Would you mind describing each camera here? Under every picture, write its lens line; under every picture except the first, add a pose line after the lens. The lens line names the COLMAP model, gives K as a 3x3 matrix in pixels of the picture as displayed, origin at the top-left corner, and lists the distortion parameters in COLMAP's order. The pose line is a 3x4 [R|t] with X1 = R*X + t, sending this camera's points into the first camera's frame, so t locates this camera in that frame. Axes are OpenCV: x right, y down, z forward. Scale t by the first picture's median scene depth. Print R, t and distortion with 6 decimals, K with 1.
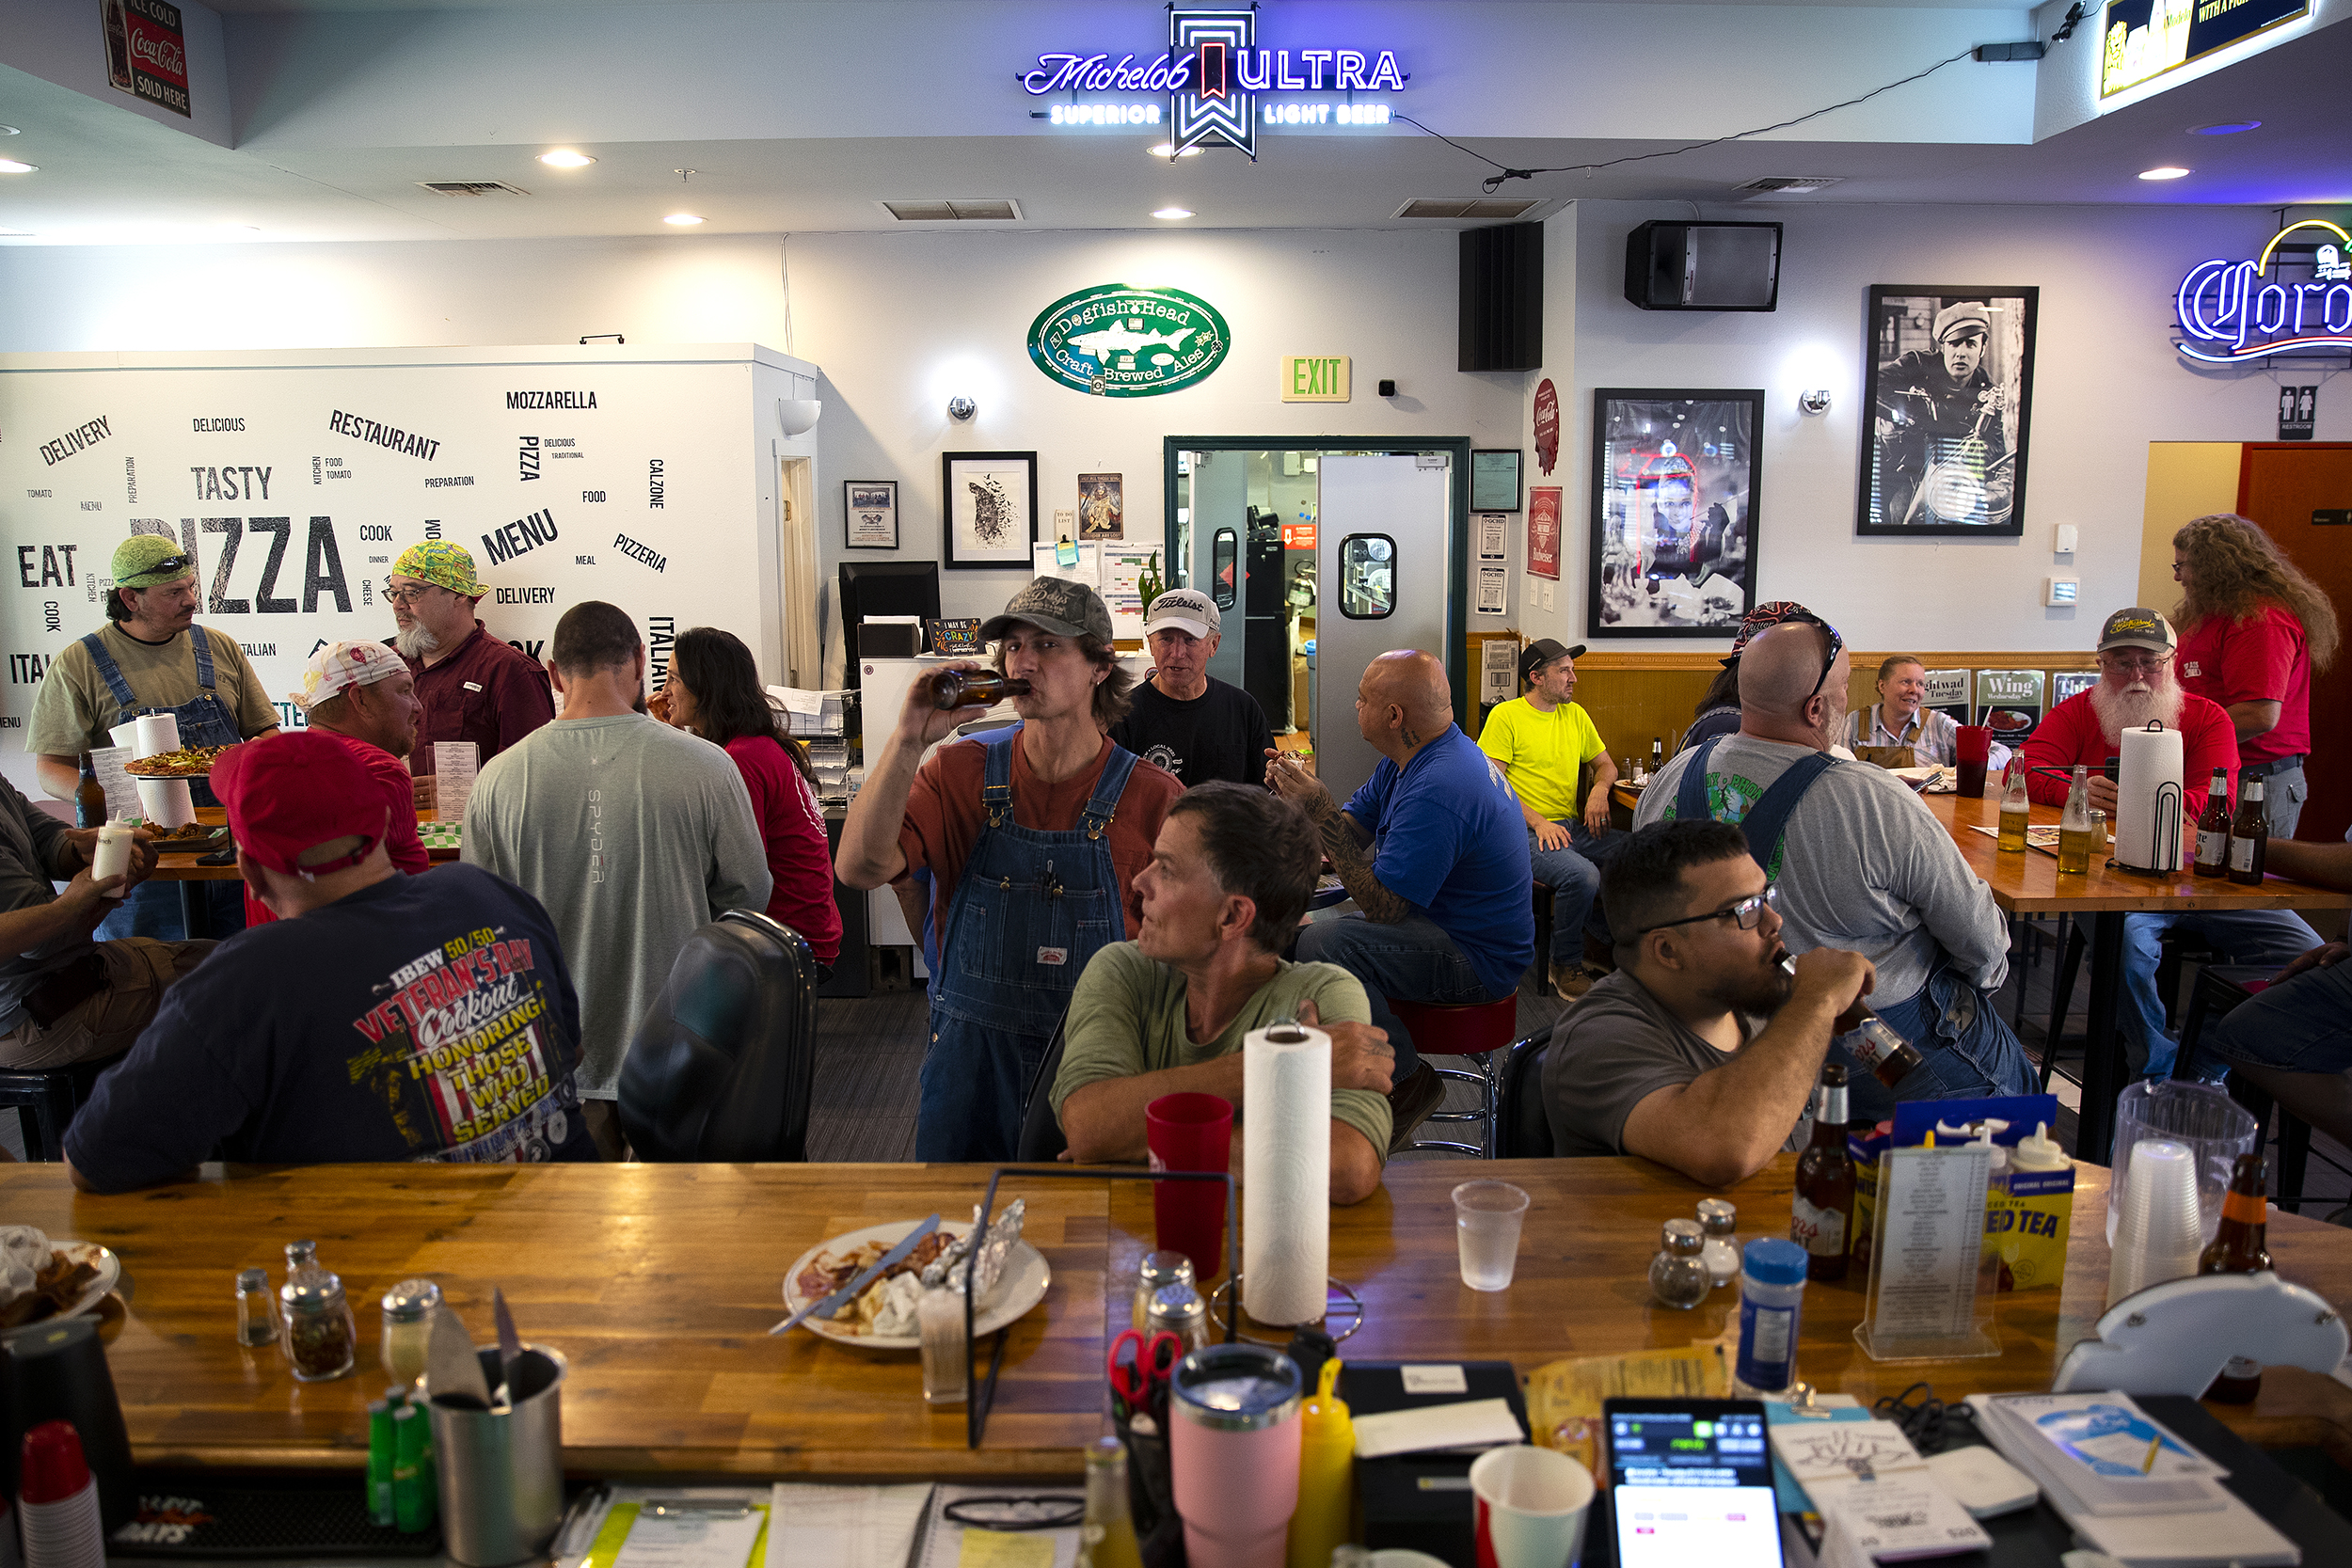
lens RADIAL K [[1850.4, 0, 1175.9], [0, 1850.4, 786.6], [0, 0, 1]] dist [-0.038109, 0.014255]
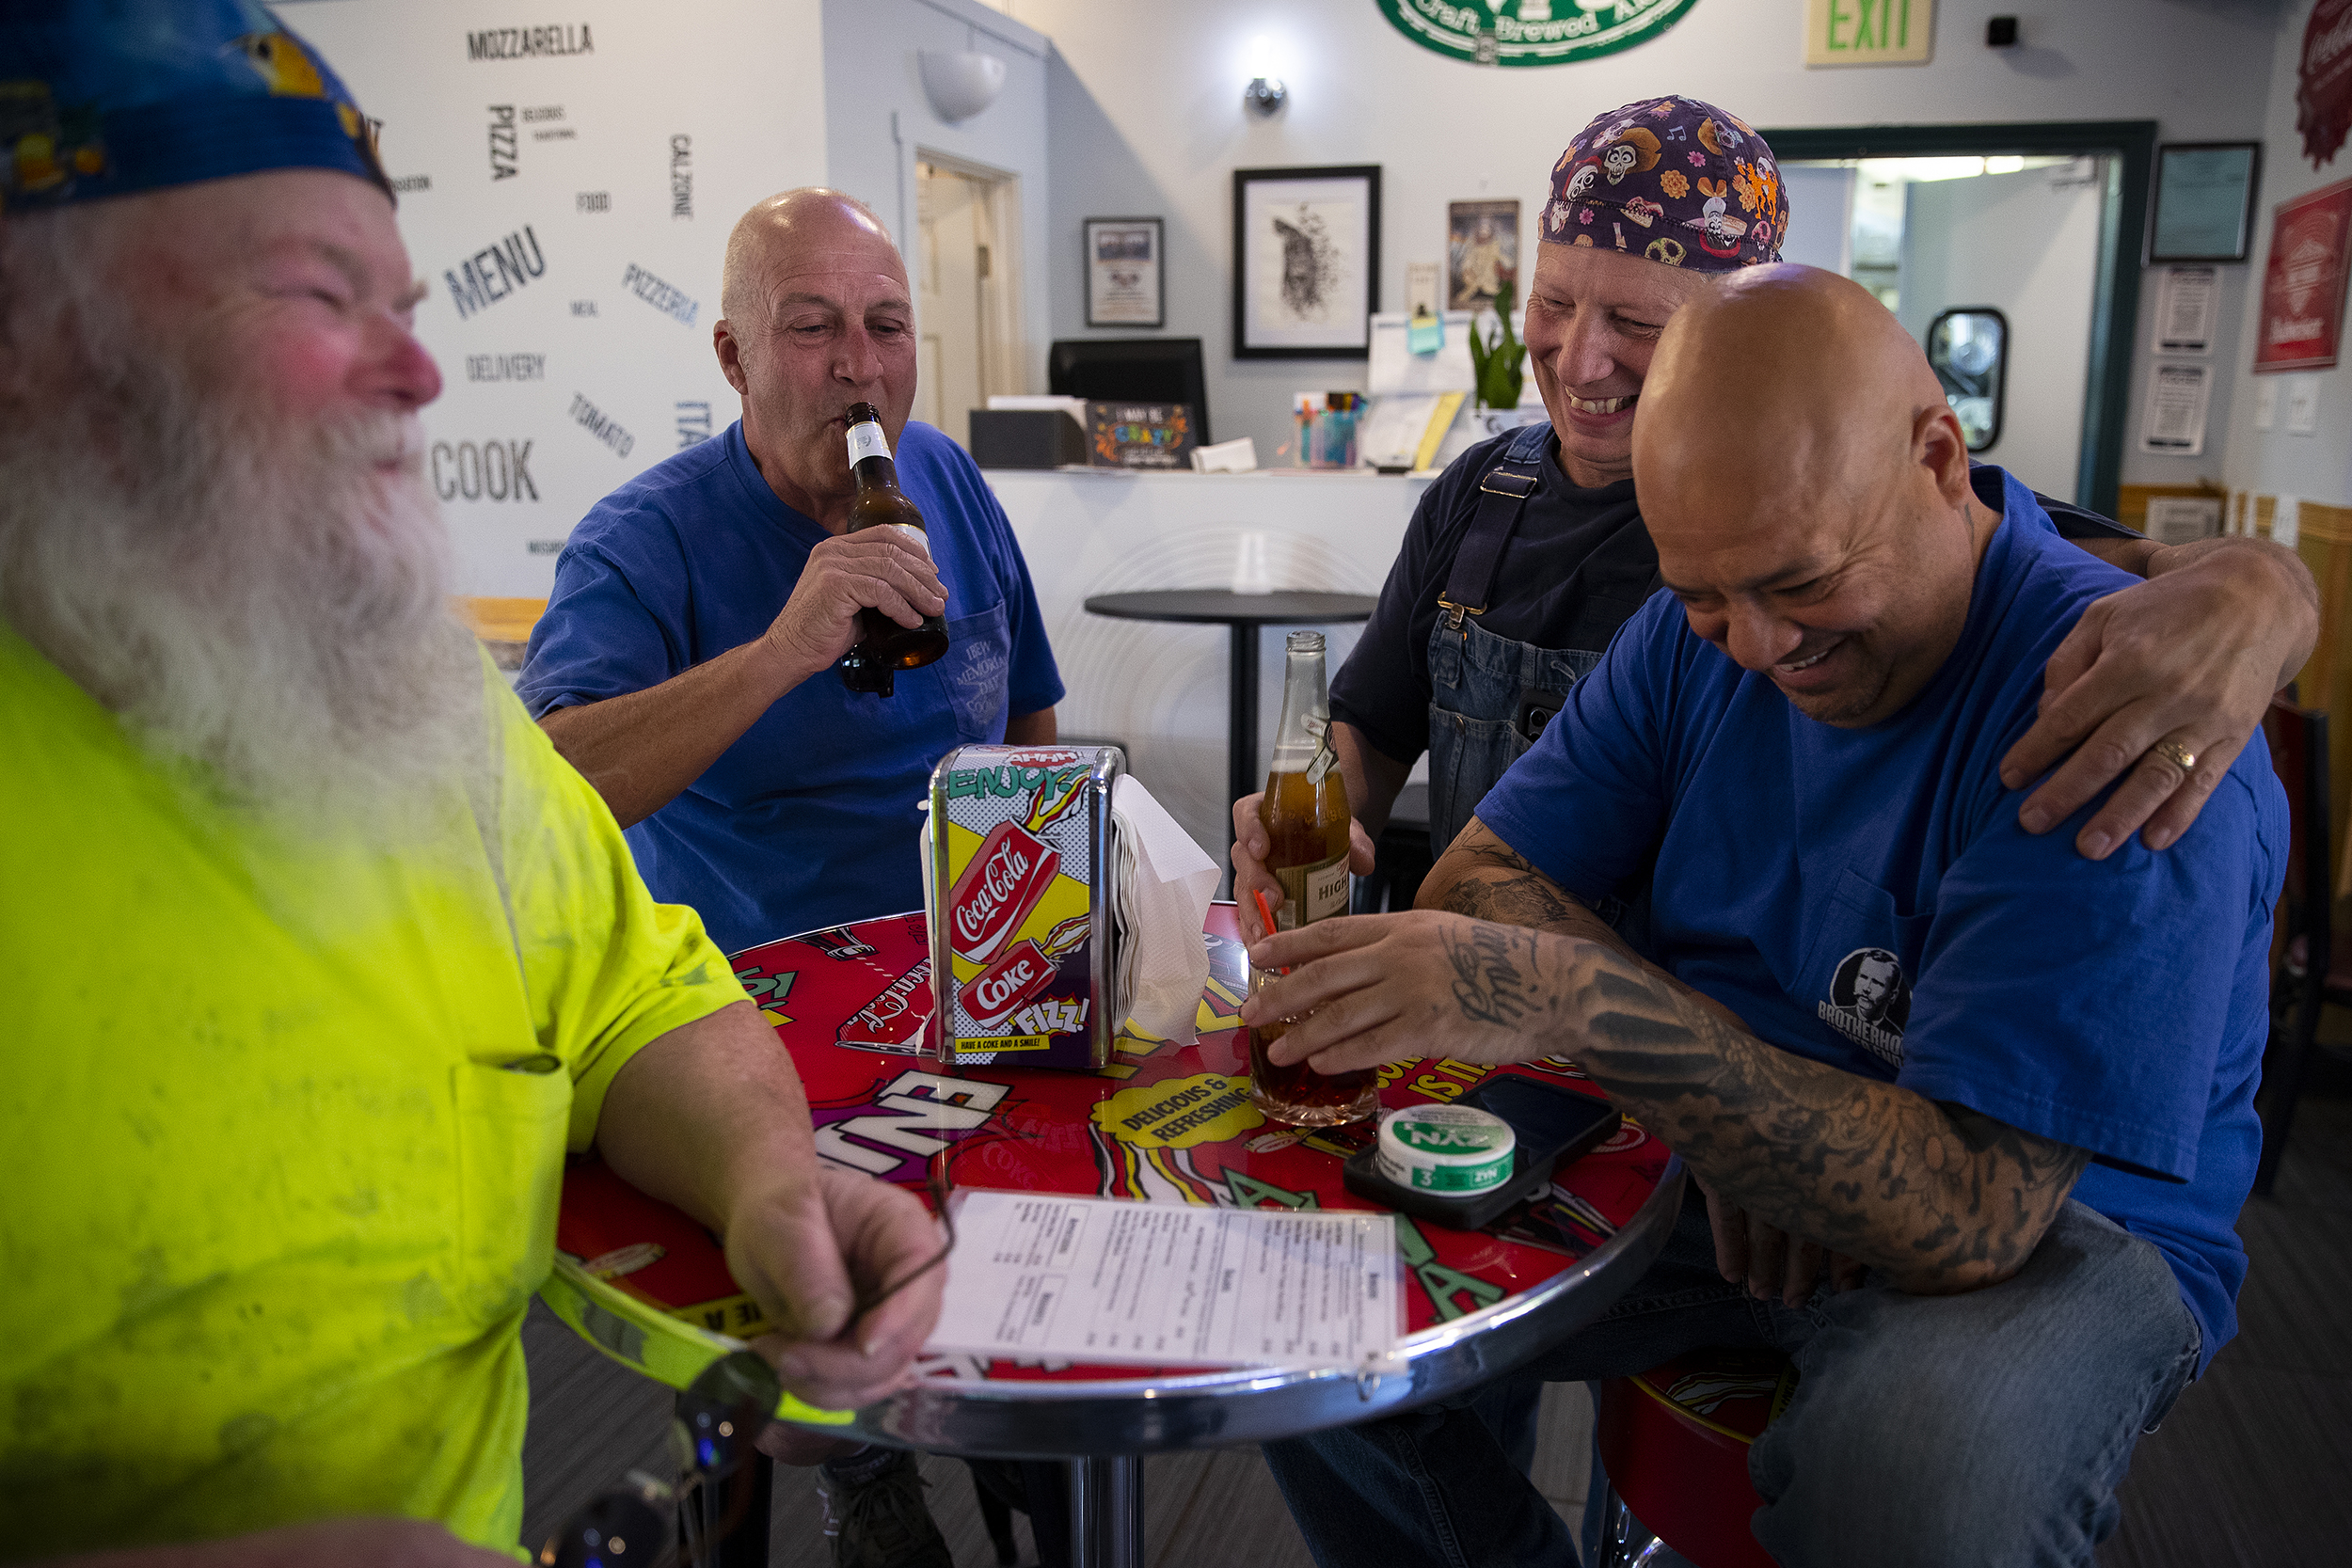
lens RADIAL K [[1850.4, 0, 1176.7], [0, 1850.4, 770.5], [0, 0, 1]] dist [-0.038109, 0.014255]
pose [[0.954441, 0.064938, -0.291249, 0.051135], [-0.052415, 0.997342, 0.050603, -0.007946], [0.293761, -0.033032, 0.955308, 0.388398]]
